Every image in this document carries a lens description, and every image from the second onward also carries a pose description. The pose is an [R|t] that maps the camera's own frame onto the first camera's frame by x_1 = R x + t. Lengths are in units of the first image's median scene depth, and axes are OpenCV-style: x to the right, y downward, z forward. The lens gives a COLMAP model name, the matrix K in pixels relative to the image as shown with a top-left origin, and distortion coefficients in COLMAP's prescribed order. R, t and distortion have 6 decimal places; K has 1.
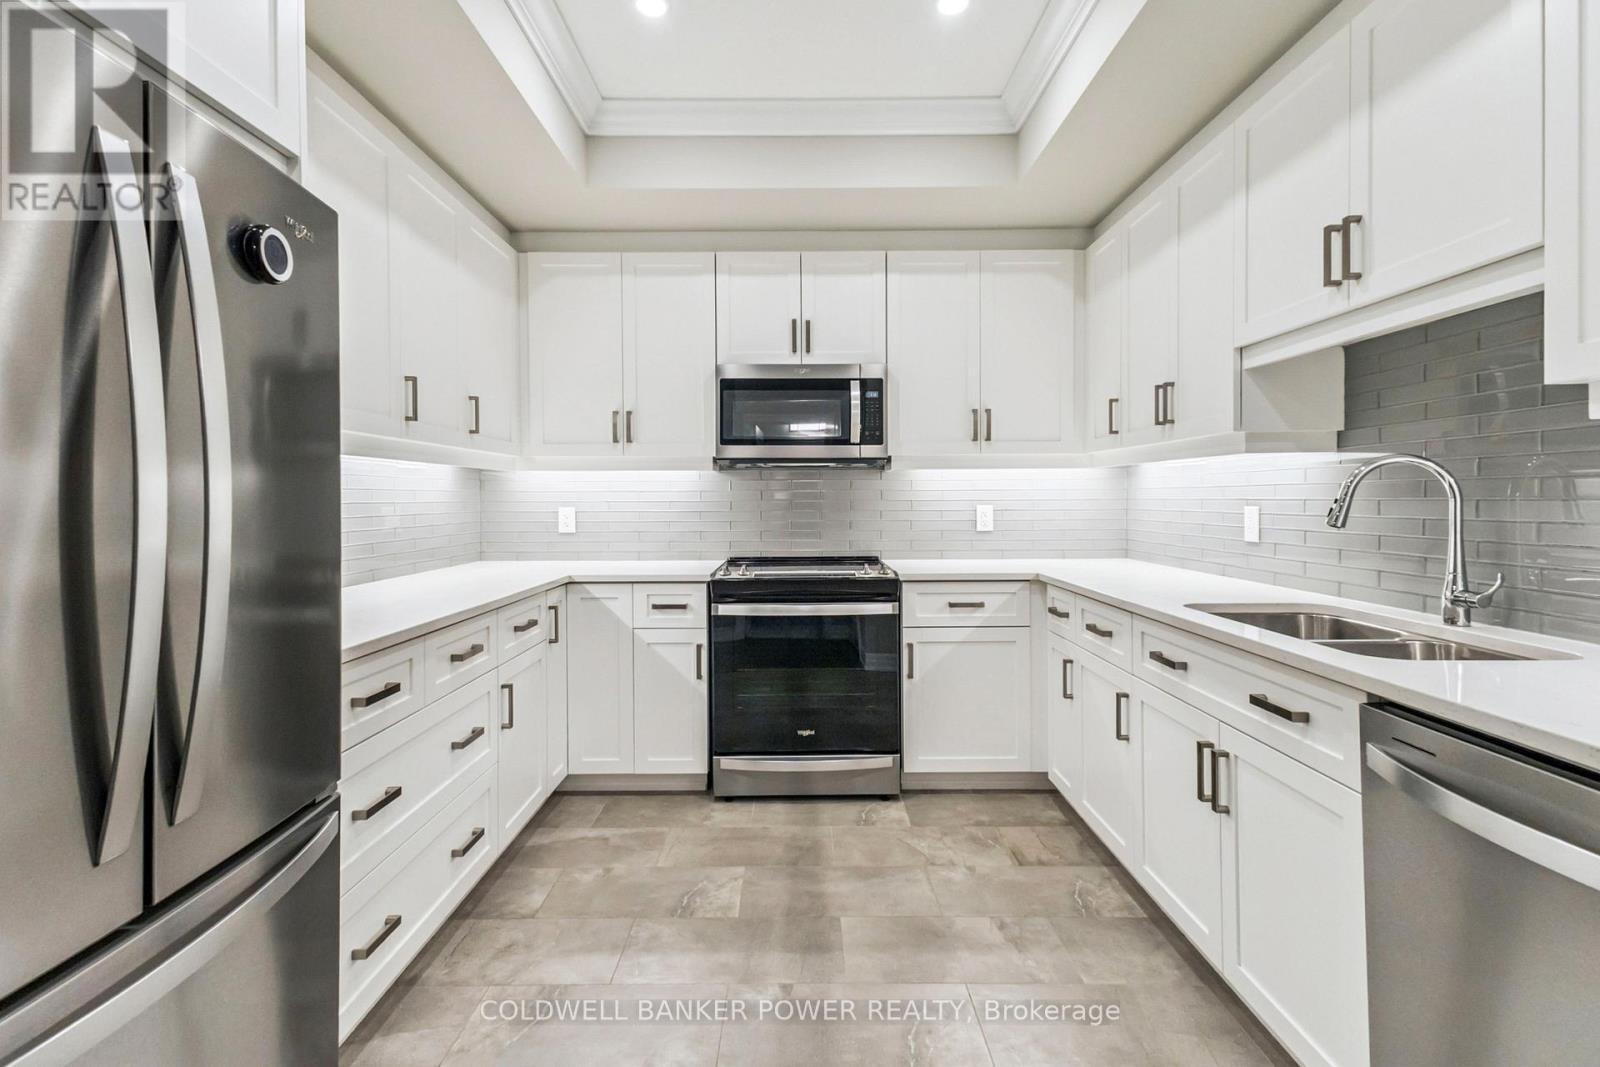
lens RADIAL K [[739.2, 0, 798.8], [0, 739.2, 512.8], [0, 0, 1]] dist [0.020571, -0.004496]
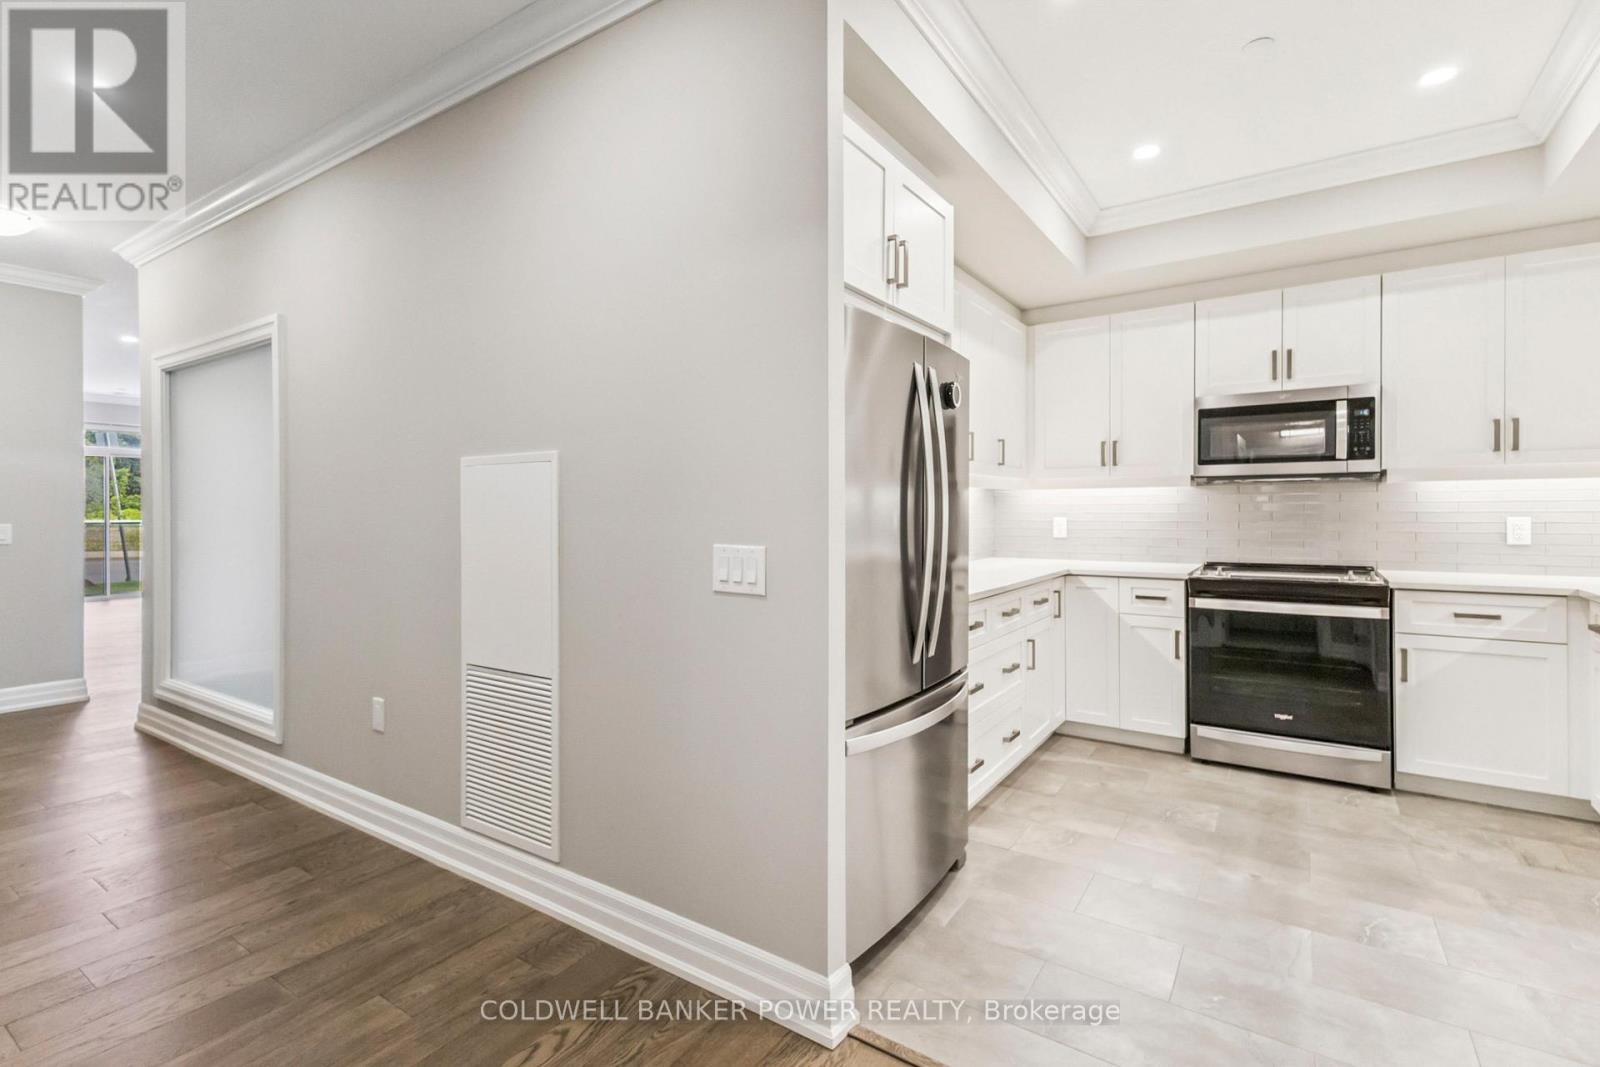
lens RADIAL K [[739.2, 0, 799.2], [0, 739.2, 516.9], [0, 0, 1]] dist [0.020571, -0.004496]
pose [[0.828832, 0.004749, -0.559477, 0.033797], [-0.007880, 0.999964, -0.003186, -0.000338], [0.559442, 0.007049, 0.828840, -0.378211]]
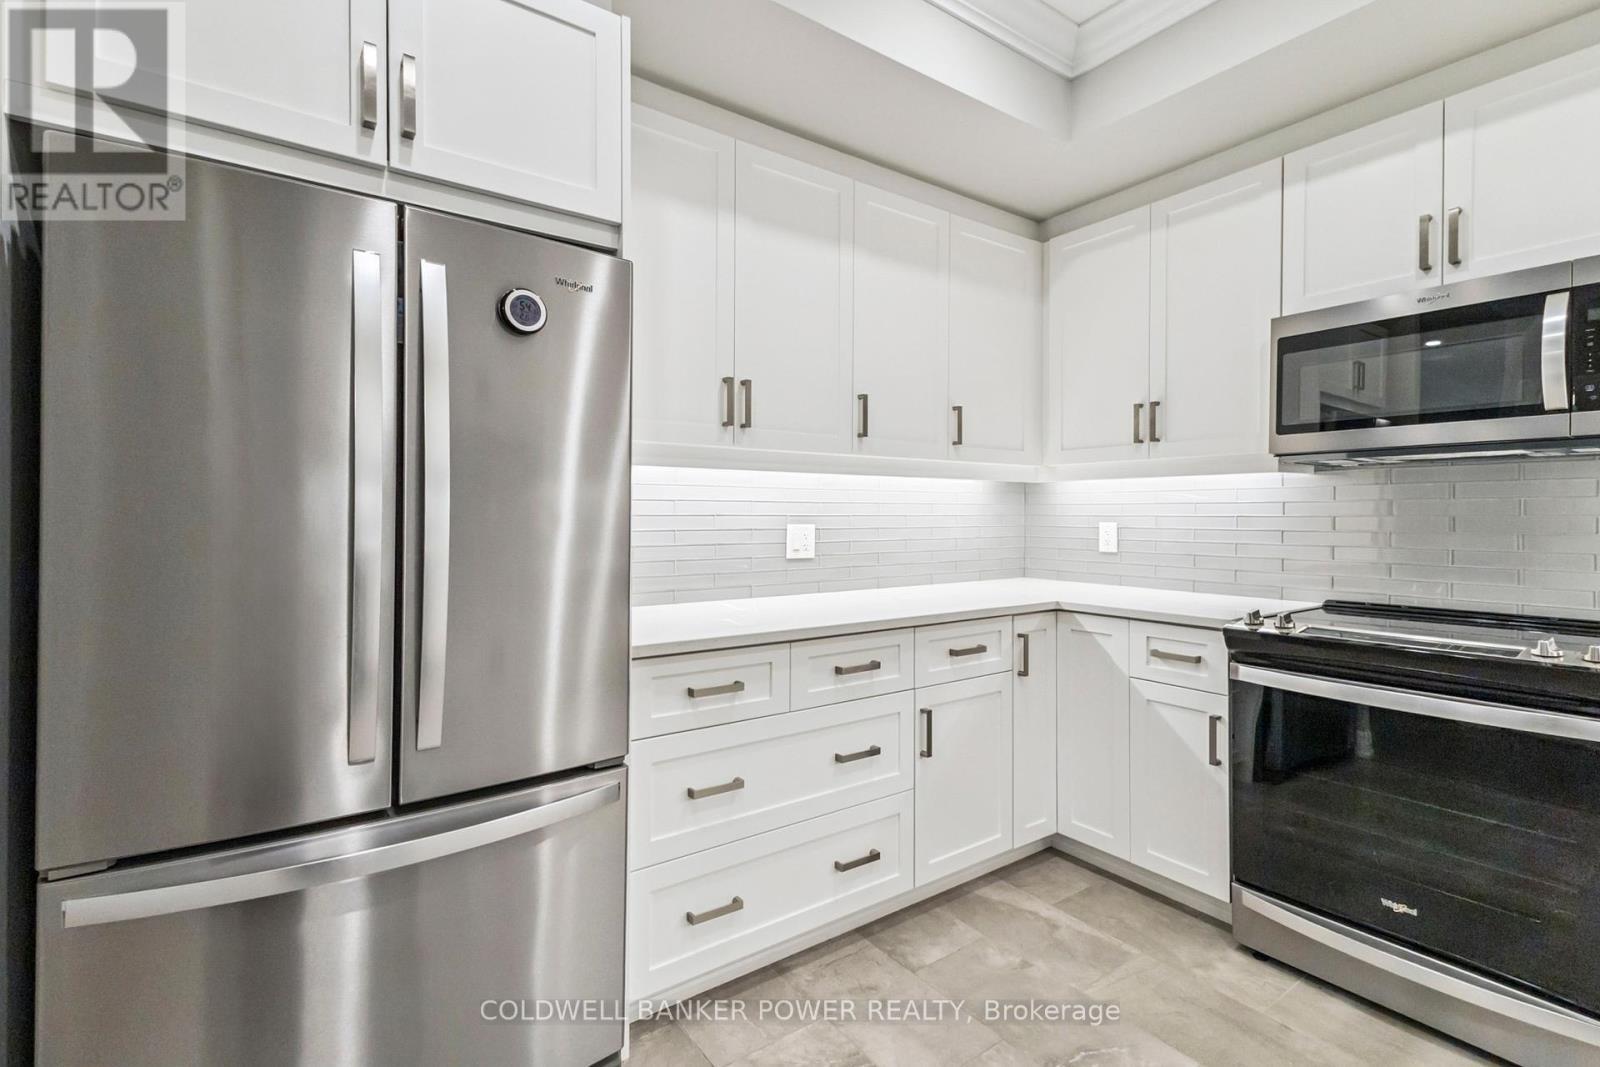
lens RADIAL K [[739.2, 0, 798.1], [0, 739.2, 519.8], [0, 0, 1]] dist [0.020571, -0.004496]
pose [[0.581976, 0.011147, -0.813130, 0.222314], [-0.019348, 0.999813, -0.000142, -0.004161], [0.812976, 0.015815, 0.582082, 0.263249]]
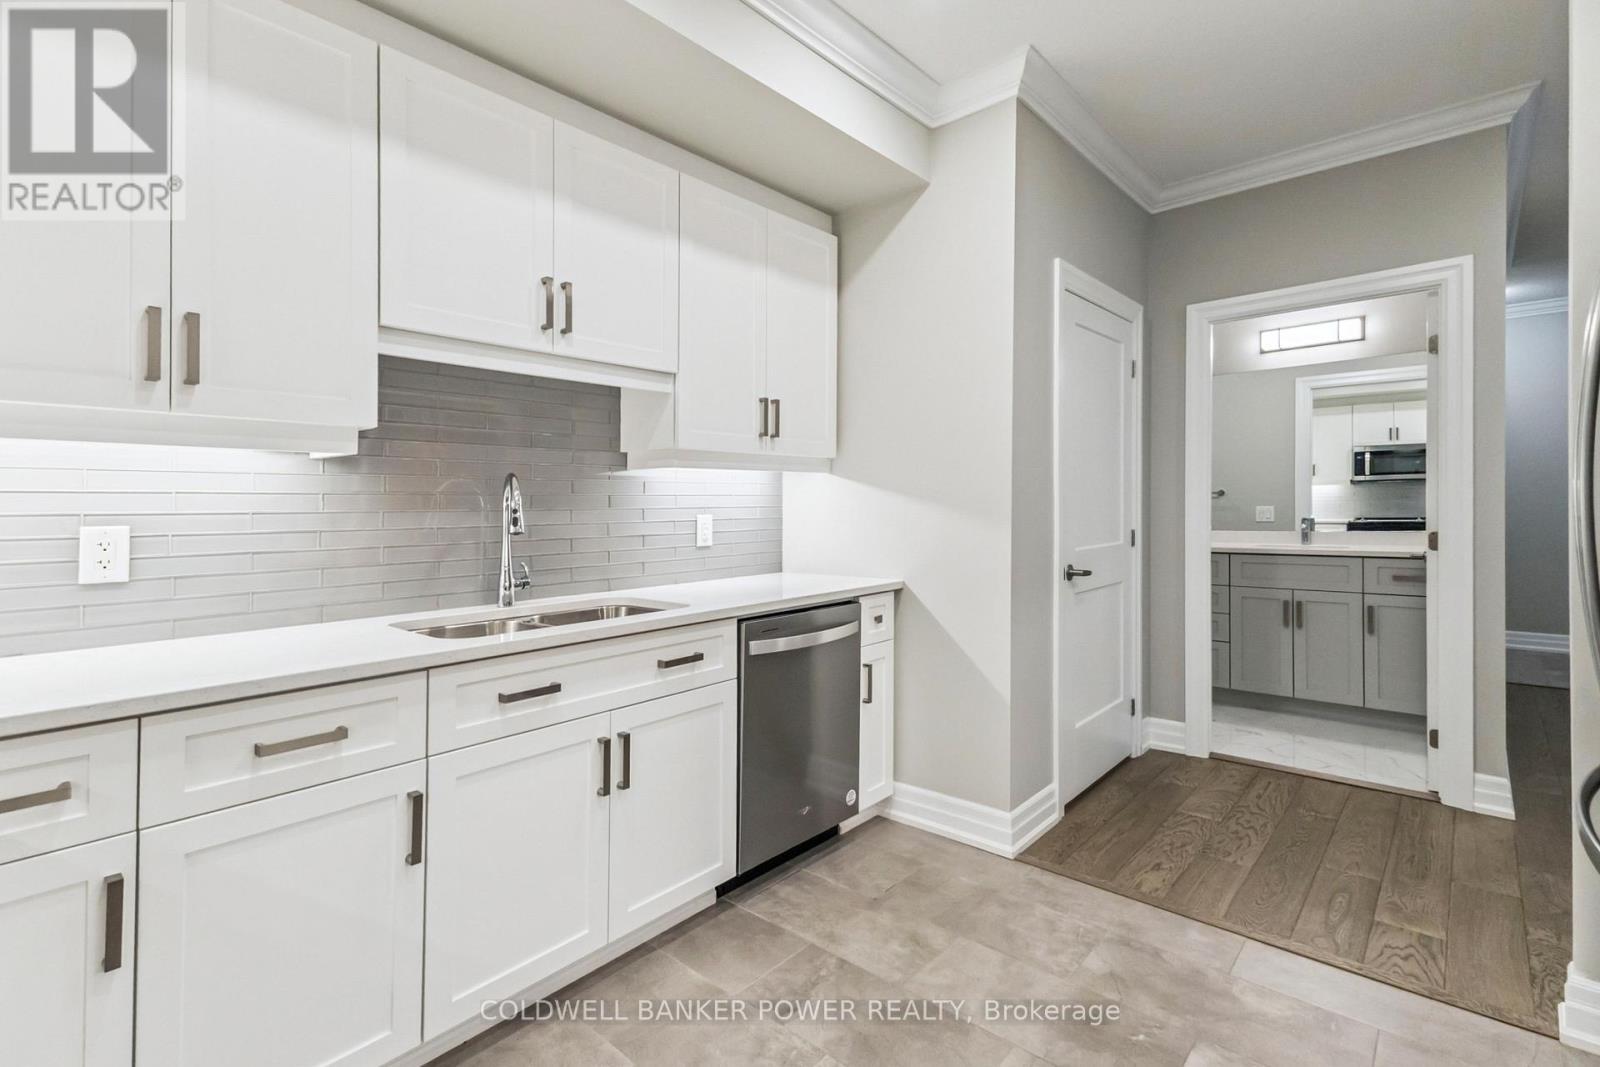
lens RADIAL K [[739.2, 0, 791.8], [0, 739.2, 516.1], [0, 0, 1]] dist [0.020571, -0.004496]
pose [[-0.746276, 0.001128, 0.665635, -0.216827], [0.024092, 0.999389, 0.025318, -0.016750], [-0.665200, 0.034931, -0.745848, 0.983887]]
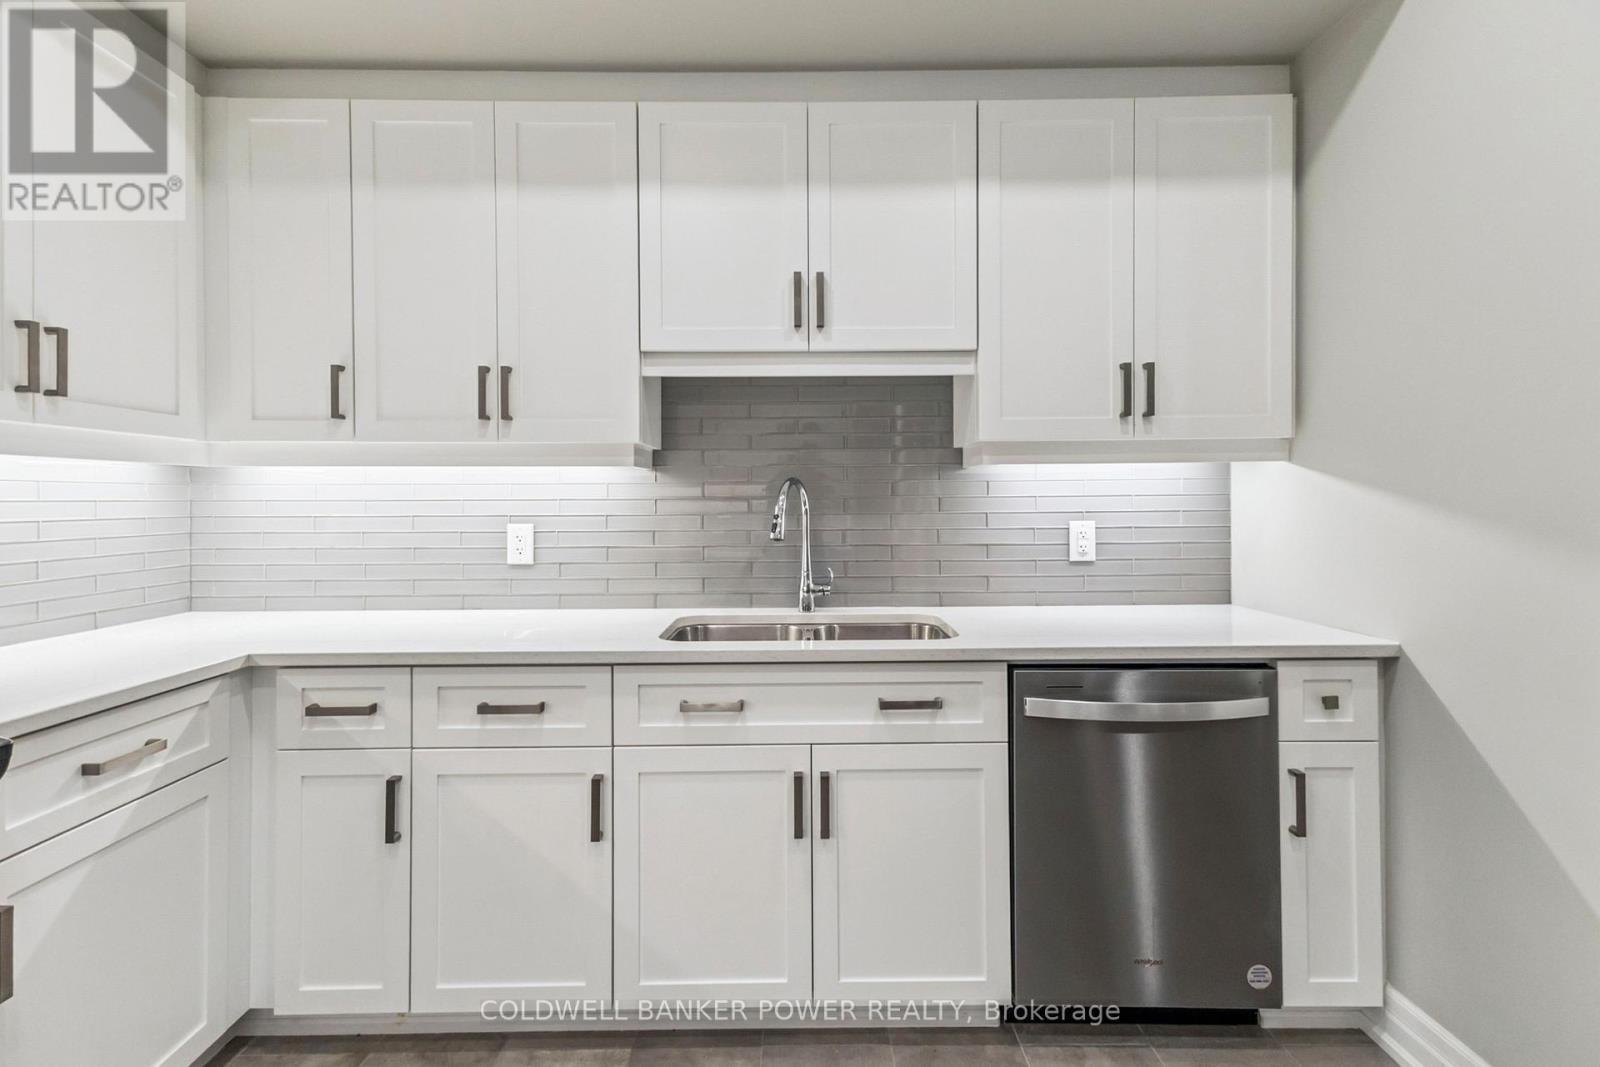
lens RADIAL K [[739.2, 0, 795.4], [0, 739.2, 503.5], [0, 0, 1]] dist [0.020571, -0.004496]
pose [[-0.006878, 0.003423, 0.999970, -0.243882], [0.024610, 0.999692, -0.003253, -0.019559], [-0.999673, 0.024587, -0.006960, 0.617687]]
